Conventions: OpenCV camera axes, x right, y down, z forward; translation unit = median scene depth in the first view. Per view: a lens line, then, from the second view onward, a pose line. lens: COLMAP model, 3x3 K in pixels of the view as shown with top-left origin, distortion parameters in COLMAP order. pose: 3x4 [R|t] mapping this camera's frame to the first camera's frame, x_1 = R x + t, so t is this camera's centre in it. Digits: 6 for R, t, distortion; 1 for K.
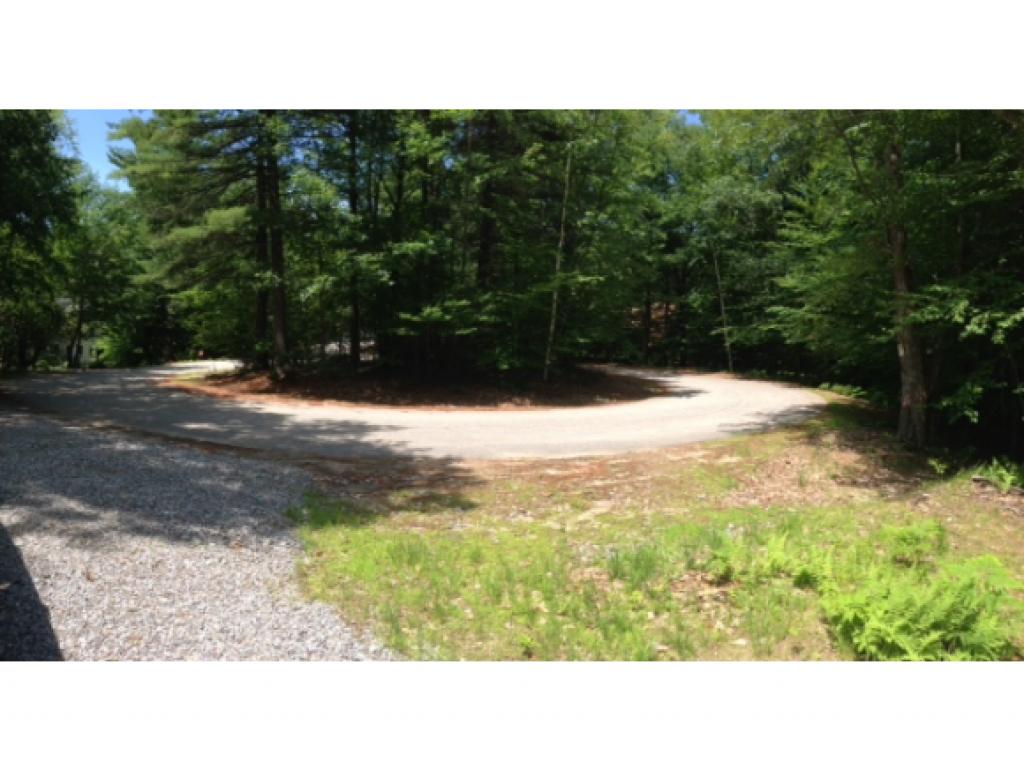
lens RADIAL K [[965.3, 0, 512.0], [0, 965.3, 384.5], [0, 0, 1]] dist [0.009826, -0.540121]
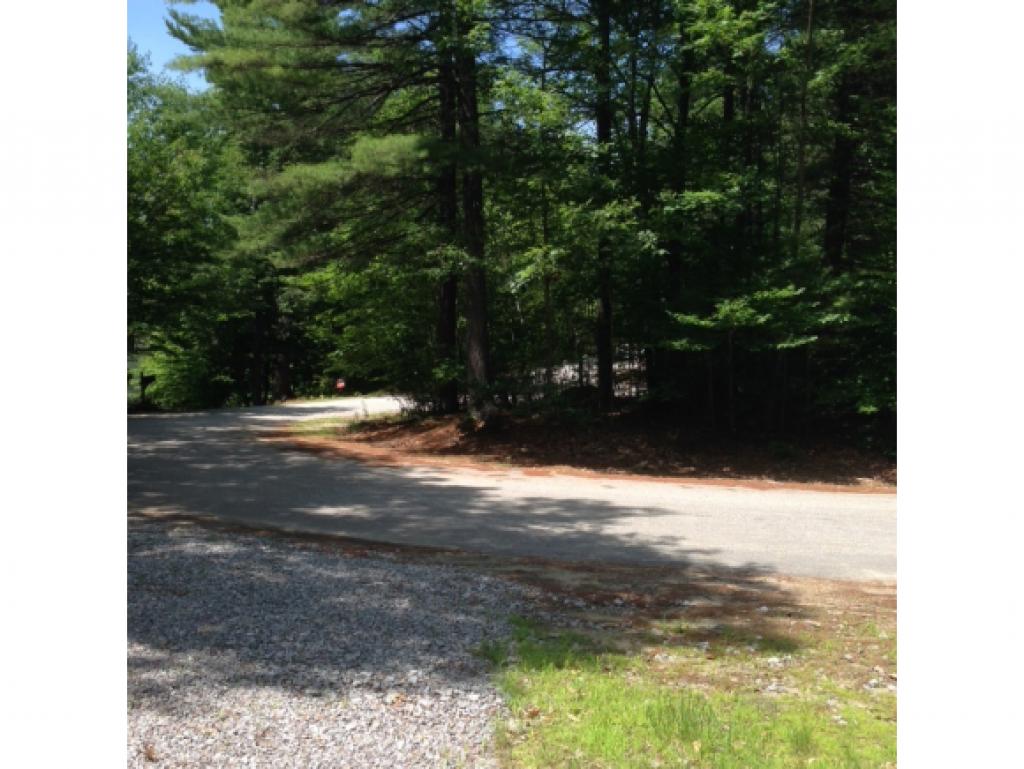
lens RADIAL K [[1315.7, 0, 512.0], [0, 1315.7, 384.5], [0, 0, 1]] dist [-0.013645, -0.537897]
pose [[0.979483, 0.005032, -0.201465, -0.061916], [-0.010546, 0.999598, -0.026305, -0.011238], [0.201252, 0.027890, 0.979142, 0.238372]]
